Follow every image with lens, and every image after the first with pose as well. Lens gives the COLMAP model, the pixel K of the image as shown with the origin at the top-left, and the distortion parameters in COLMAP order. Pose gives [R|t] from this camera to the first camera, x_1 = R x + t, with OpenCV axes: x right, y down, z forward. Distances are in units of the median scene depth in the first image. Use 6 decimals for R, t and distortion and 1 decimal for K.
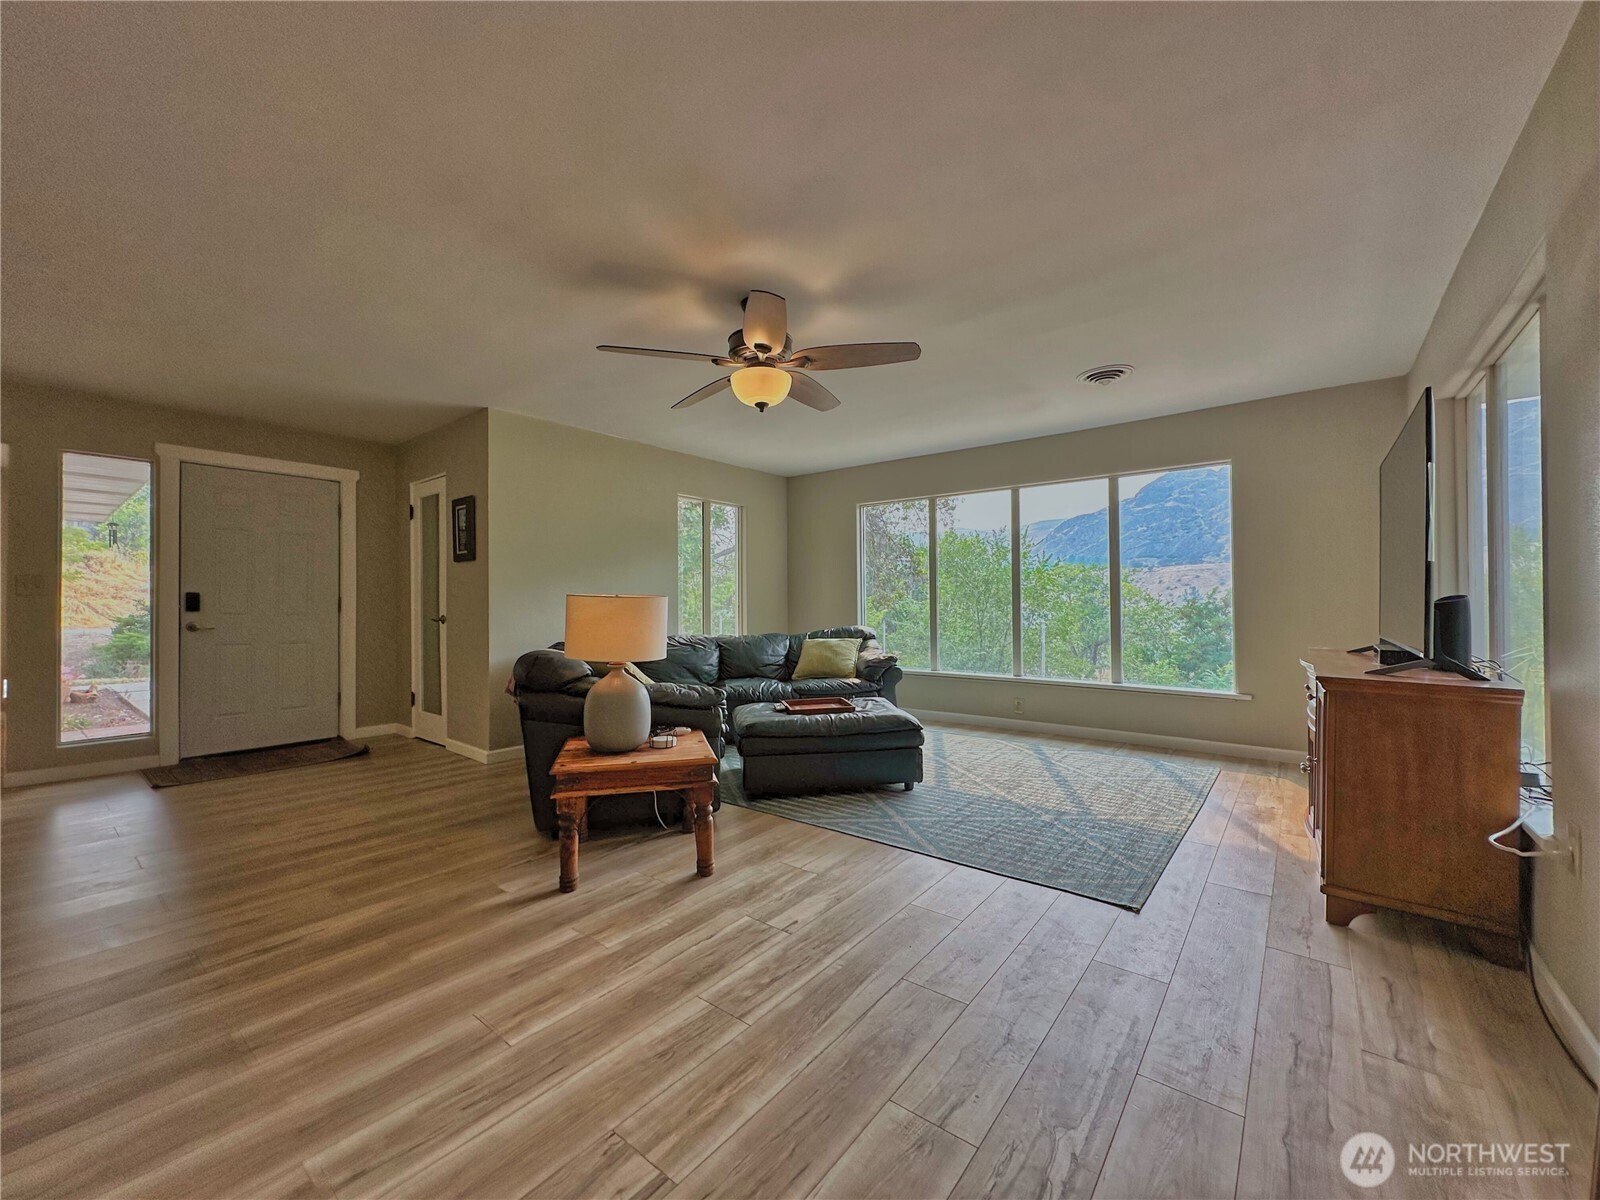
lens RADIAL K [[637.8, 0, 803.2], [0, 637.8, 602.5], [0, 0, 1]] dist [-0.006950, 0.001891]
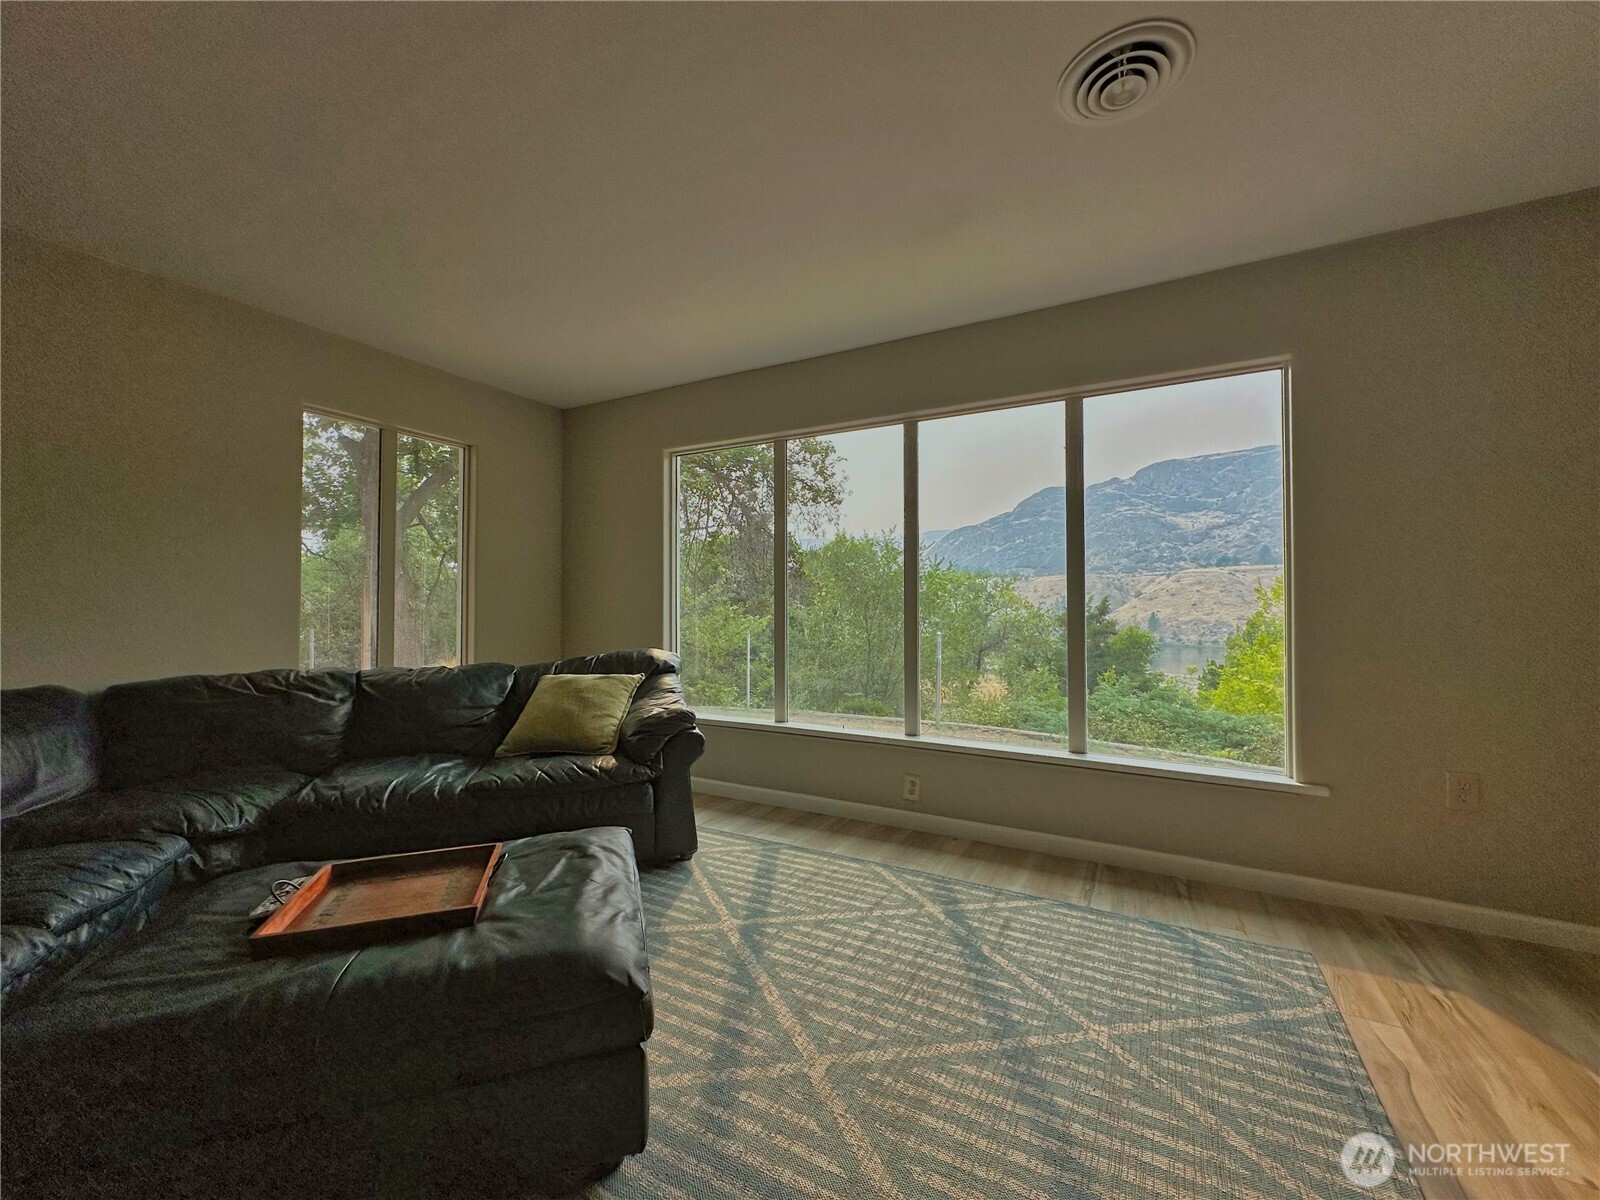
lens RADIAL K [[637.8, 0, 801.5], [0, 637.8, 602.9], [0, 0, 1]] dist [-0.006950, 0.001891]
pose [[0.987082, 0.011479, 0.159804, 0.168793], [-0.010451, 0.999919, -0.007269, -0.003508], [-0.159875, 0.005505, 0.987122, 0.523607]]
